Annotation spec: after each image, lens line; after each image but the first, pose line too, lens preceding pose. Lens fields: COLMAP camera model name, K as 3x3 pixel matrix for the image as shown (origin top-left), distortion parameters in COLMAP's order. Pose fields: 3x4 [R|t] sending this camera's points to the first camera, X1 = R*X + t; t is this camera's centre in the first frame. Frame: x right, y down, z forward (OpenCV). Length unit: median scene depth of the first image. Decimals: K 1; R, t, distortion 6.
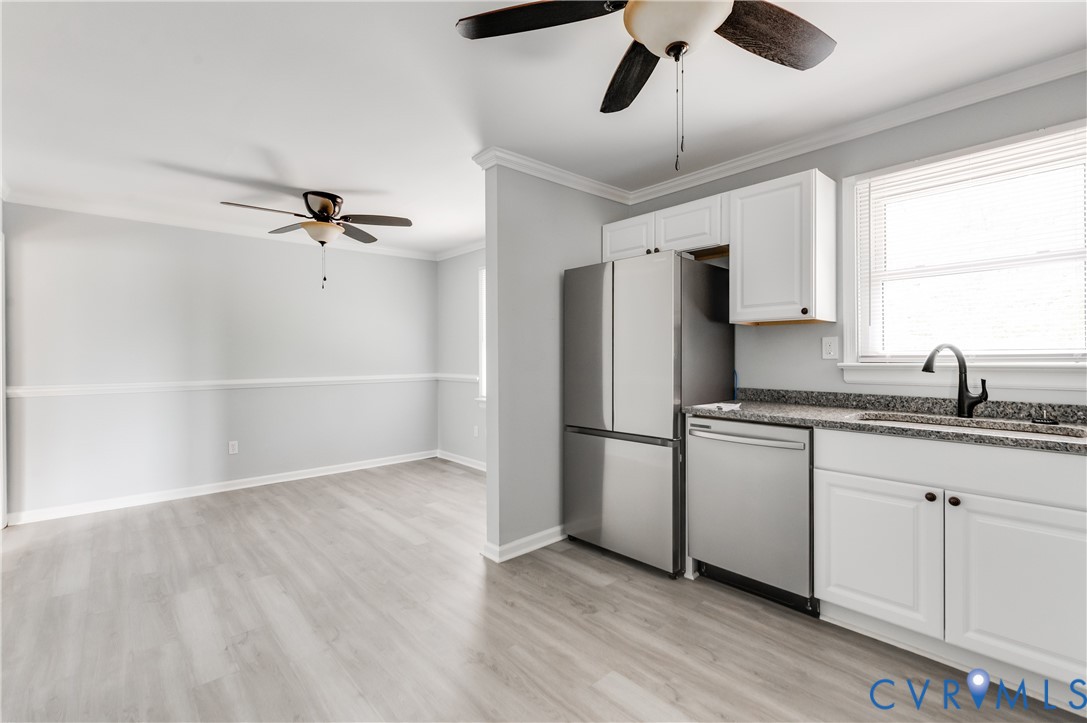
lens RADIAL K [[487.2, 0, 547.8], [0, 487.2, 355.5], [0, 0, 1]] dist [0.006222, -0.003704]
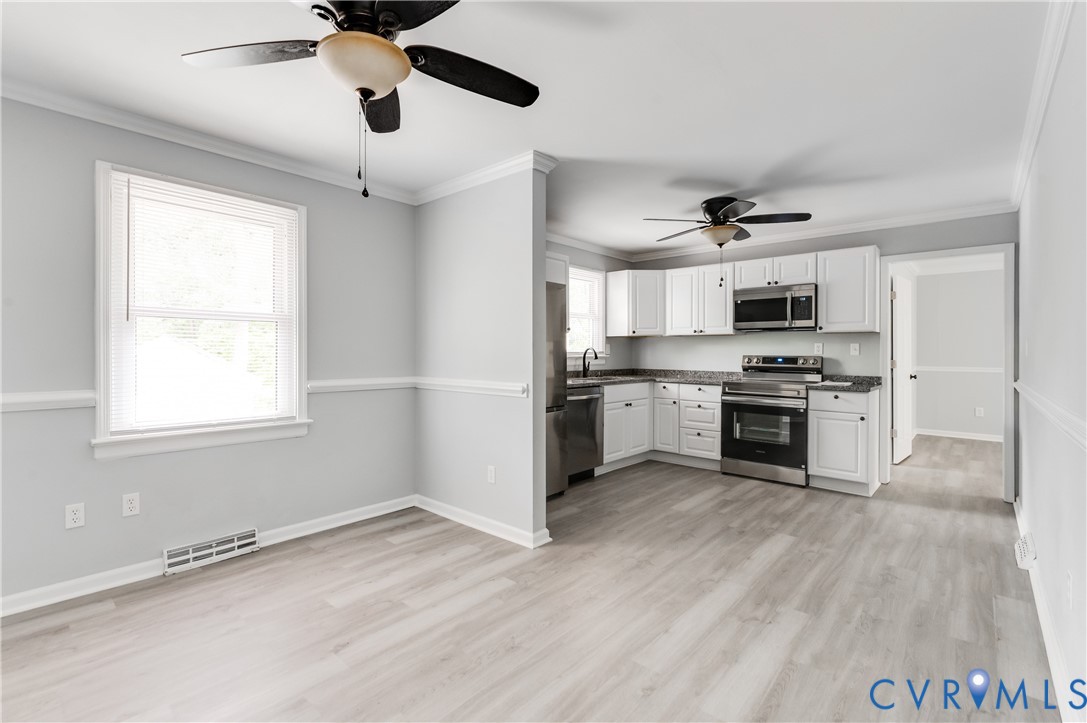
lens RADIAL K [[487.2, 0, 533.9], [0, 487.2, 350.6], [0, 0, 1]] dist [0.006222, -0.003704]
pose [[-0.098829, 0.007087, 0.995079, -1.344594], [-0.002758, 0.999969, -0.007396, 0.008797], [-0.995101, -0.003475, -0.098806, 1.300495]]
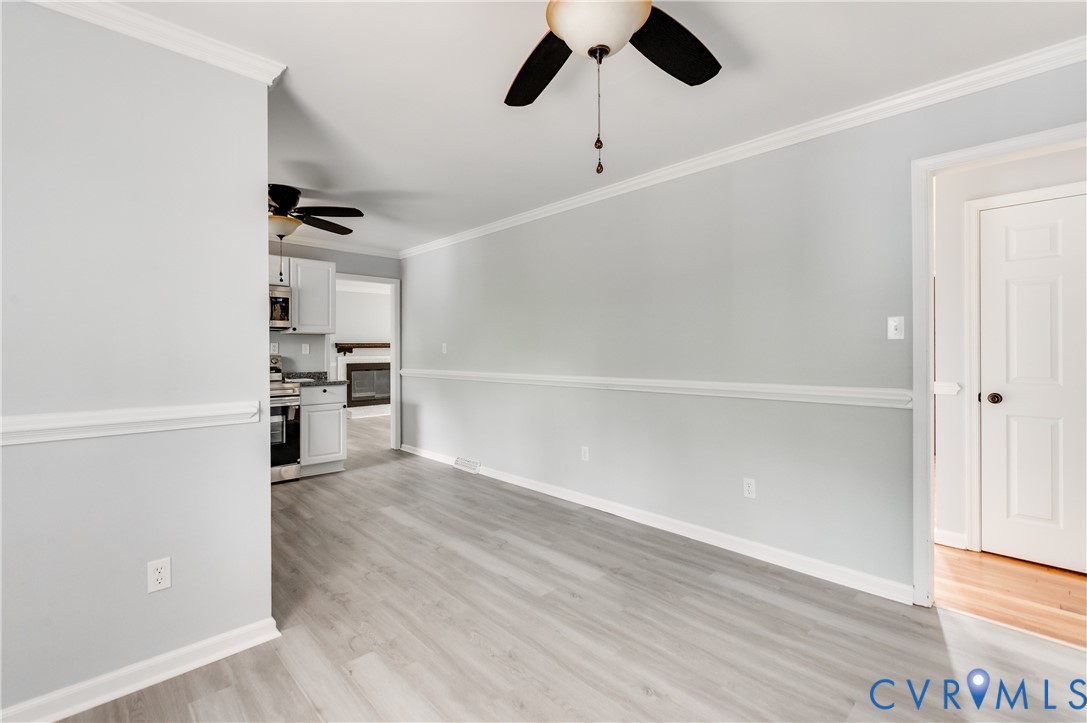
lens RADIAL K [[487.2, 0, 541.7], [0, 487.2, 350.4], [0, 0, 1]] dist [0.006222, -0.003704]
pose [[-0.999706, 0.009162, -0.022457, -0.591988], [0.009152, 0.999958, 0.000536, 0.001876], [0.022461, 0.000330, -0.999748, 2.020604]]
